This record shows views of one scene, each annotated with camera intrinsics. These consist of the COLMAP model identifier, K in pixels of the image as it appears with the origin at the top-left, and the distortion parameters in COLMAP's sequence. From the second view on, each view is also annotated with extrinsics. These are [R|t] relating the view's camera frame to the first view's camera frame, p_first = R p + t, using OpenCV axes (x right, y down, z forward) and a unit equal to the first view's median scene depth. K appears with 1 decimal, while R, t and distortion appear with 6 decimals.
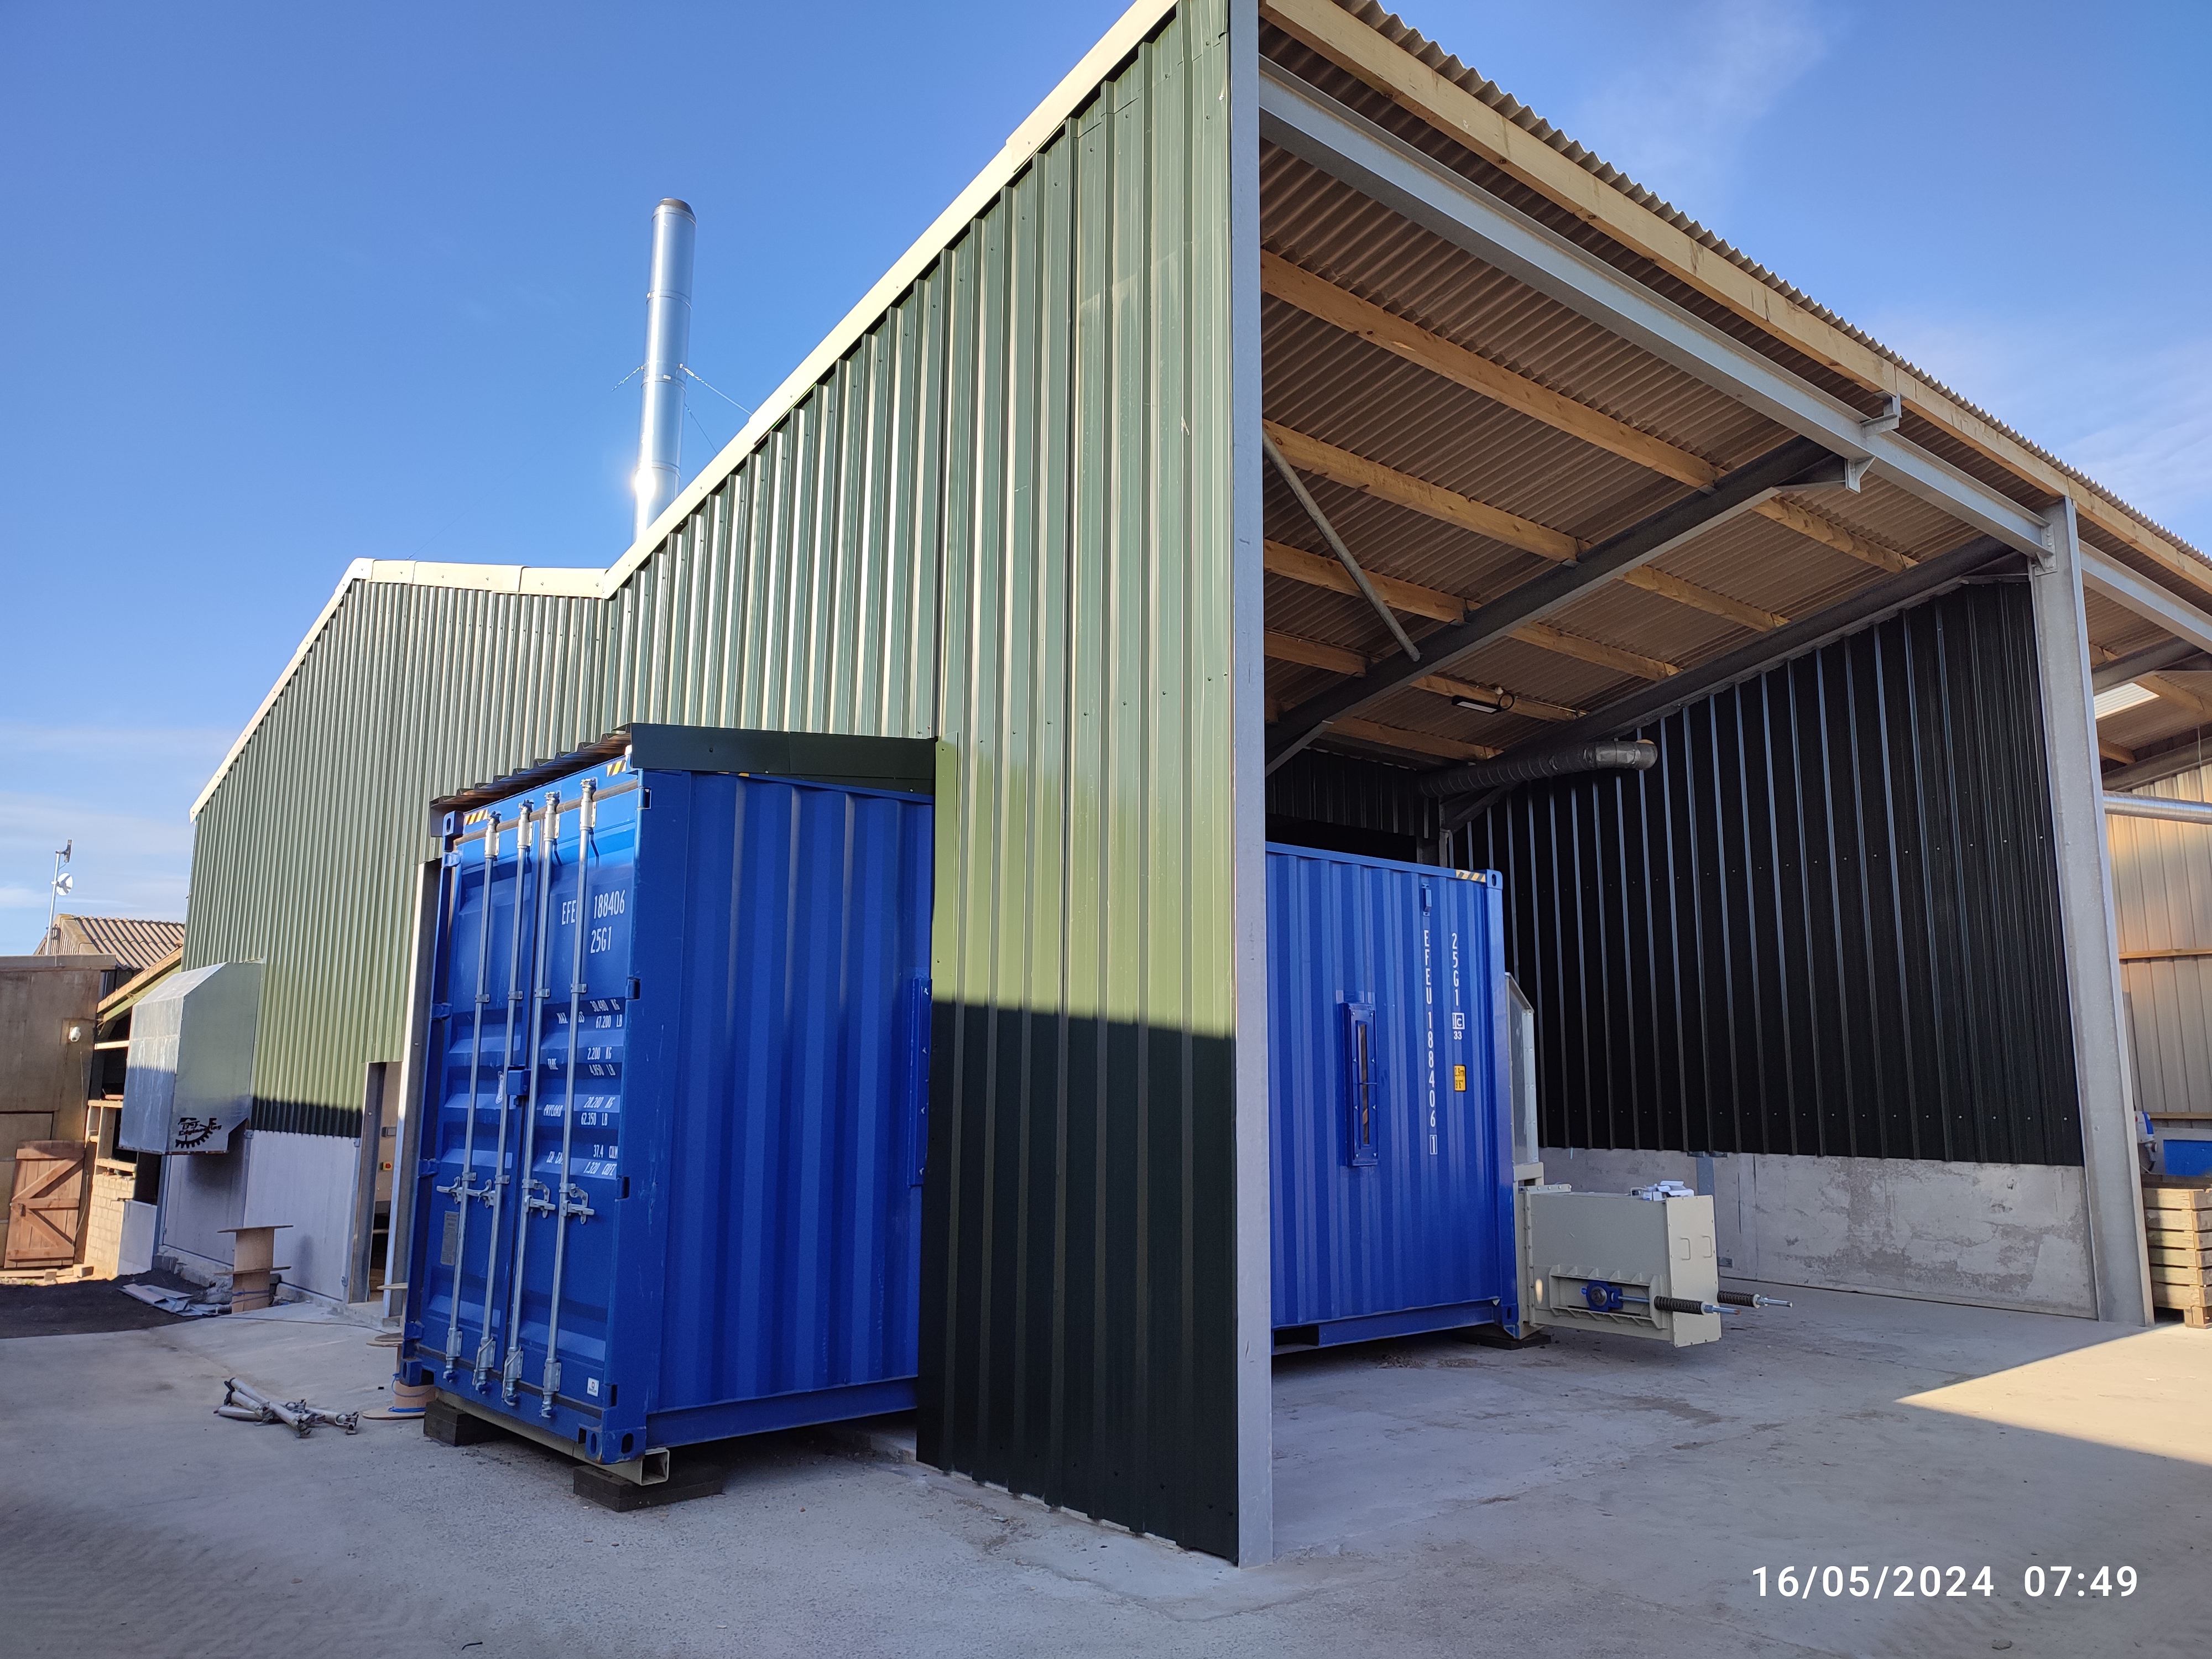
lens RADIAL K [[1579.0, 0, 1106.0], [0, 1579.0, 829.5], [0, 0, 1]] dist [-0.002065, -0.001236]
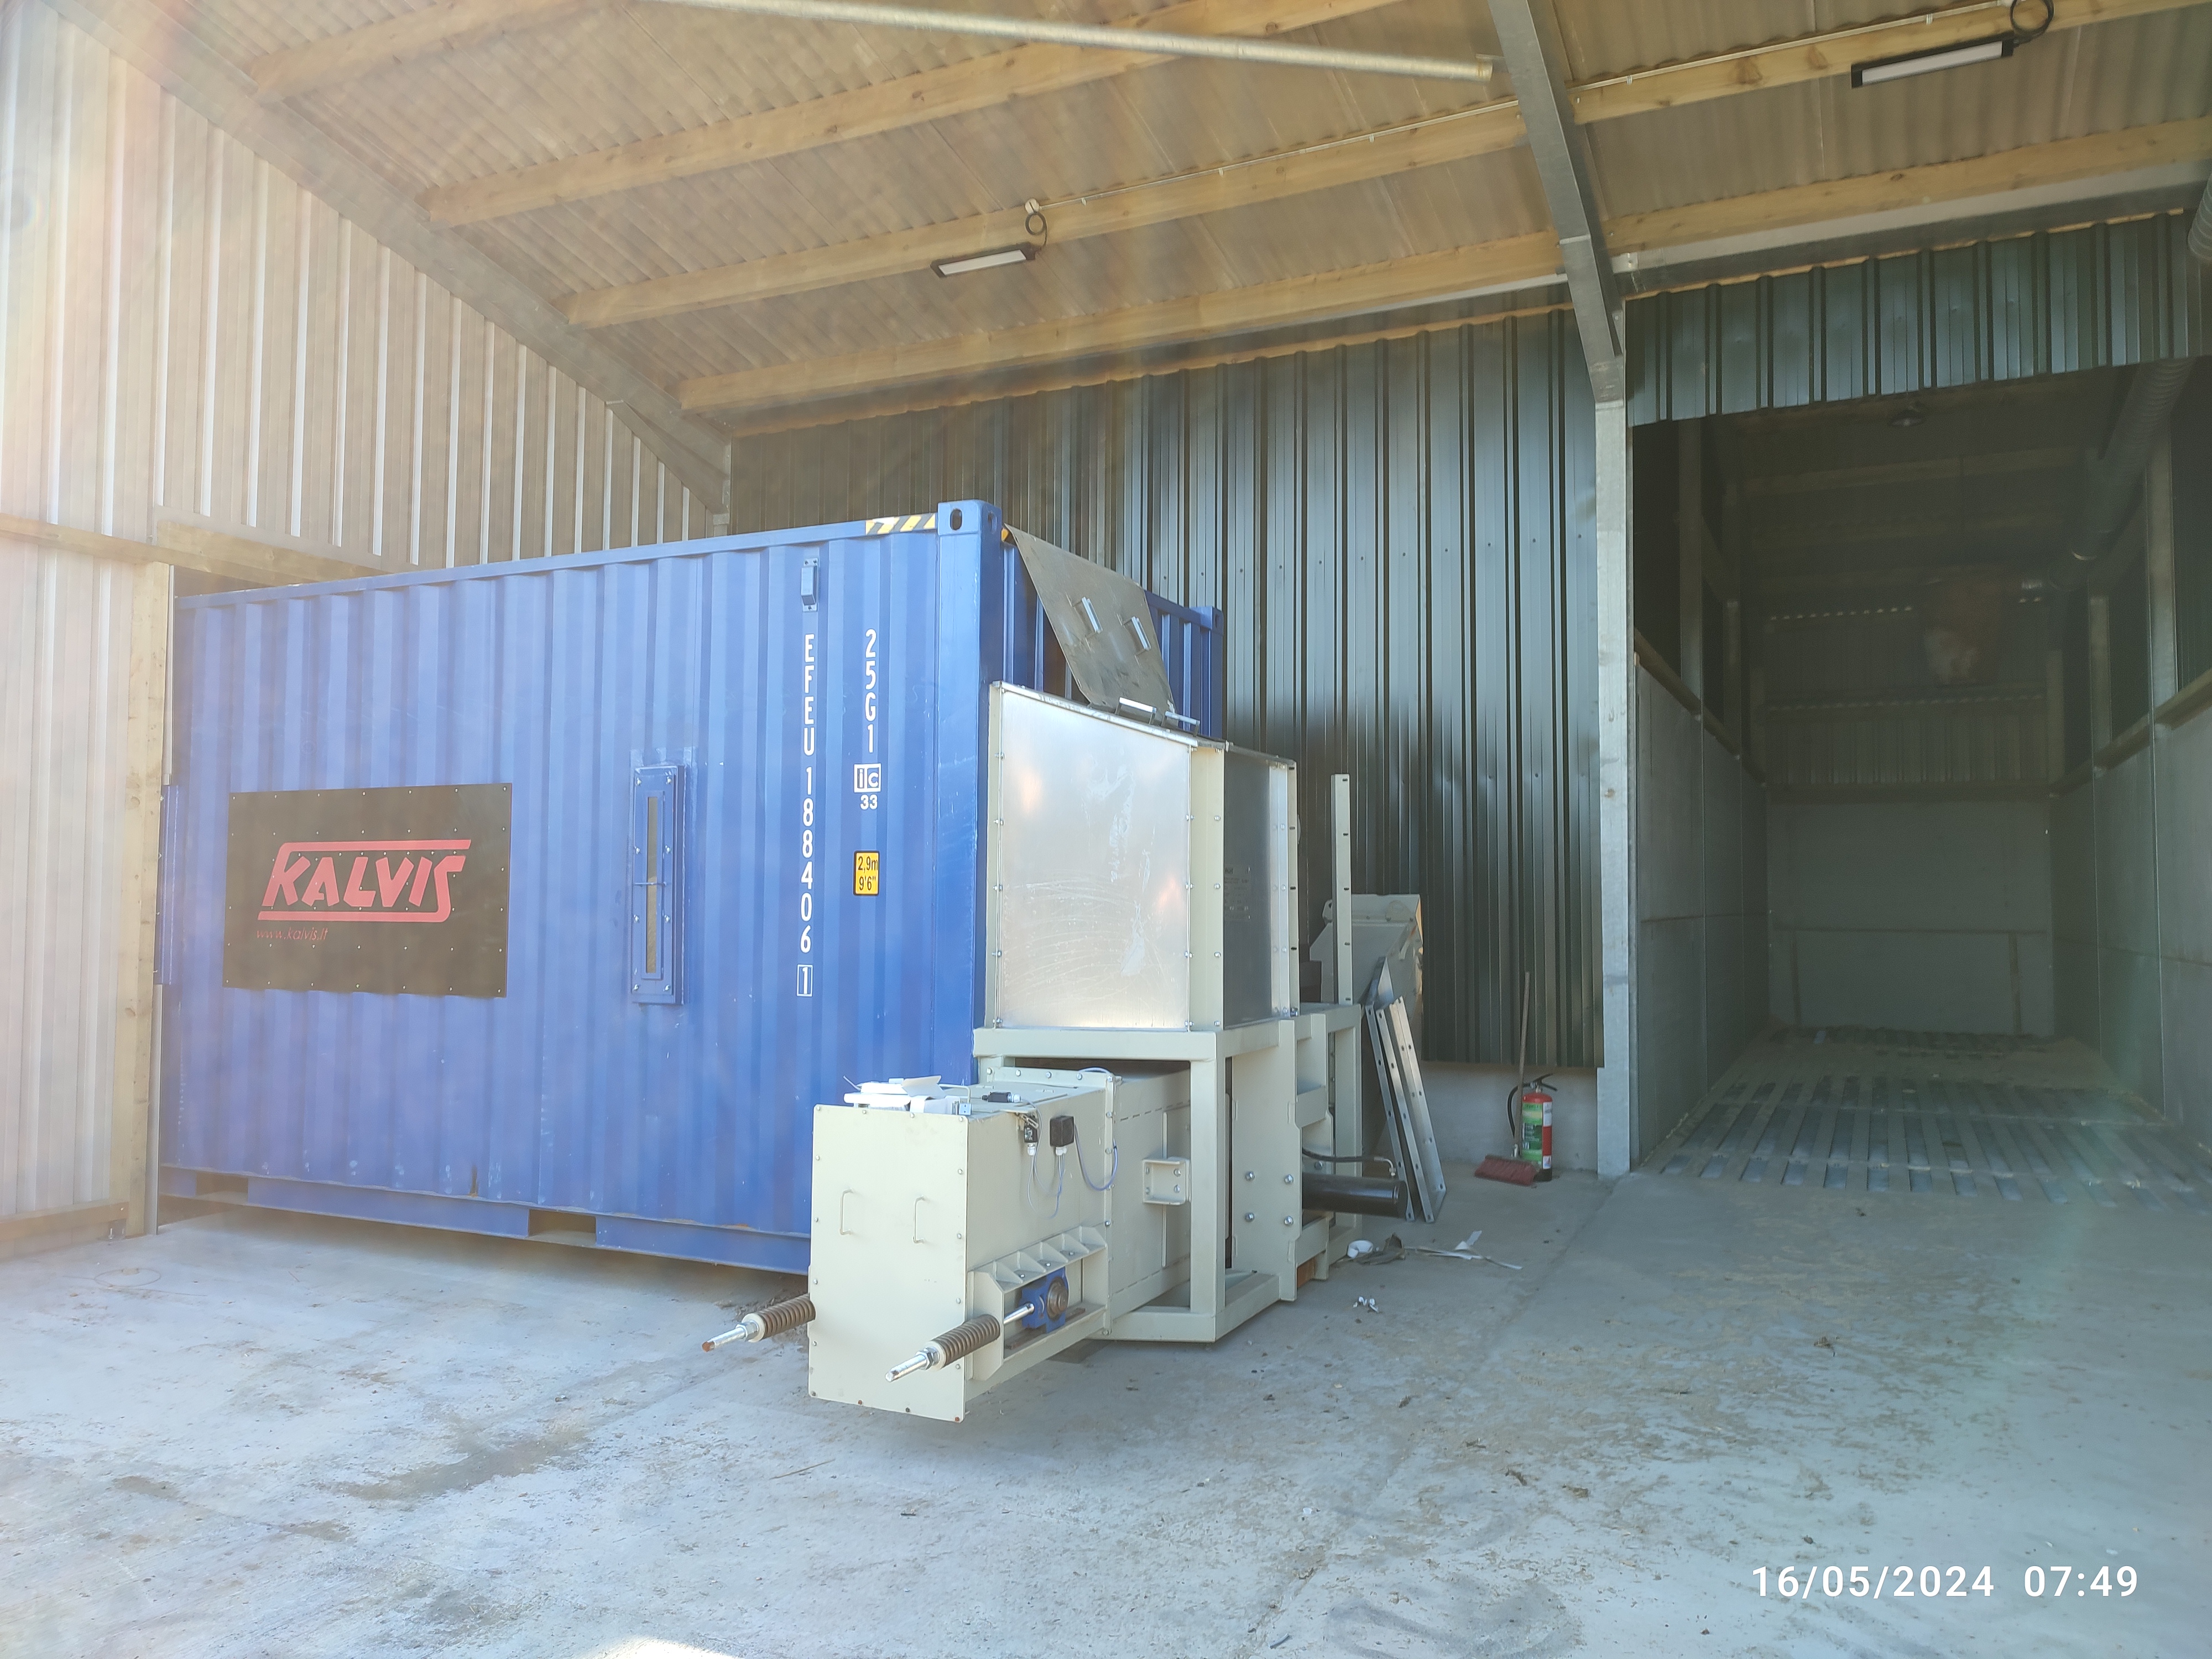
lens RADIAL K [[1579.0, 0, 1106.0], [0, 1579.0, 829.5], [0, 0, 1]] dist [-0.002065, -0.001236]
pose [[0.442449, -0.048693, -0.895471, 0.765486], [0.143553, 0.989494, 0.017124, 0.138638], [0.885230, -0.136124, 0.444791, 0.787680]]
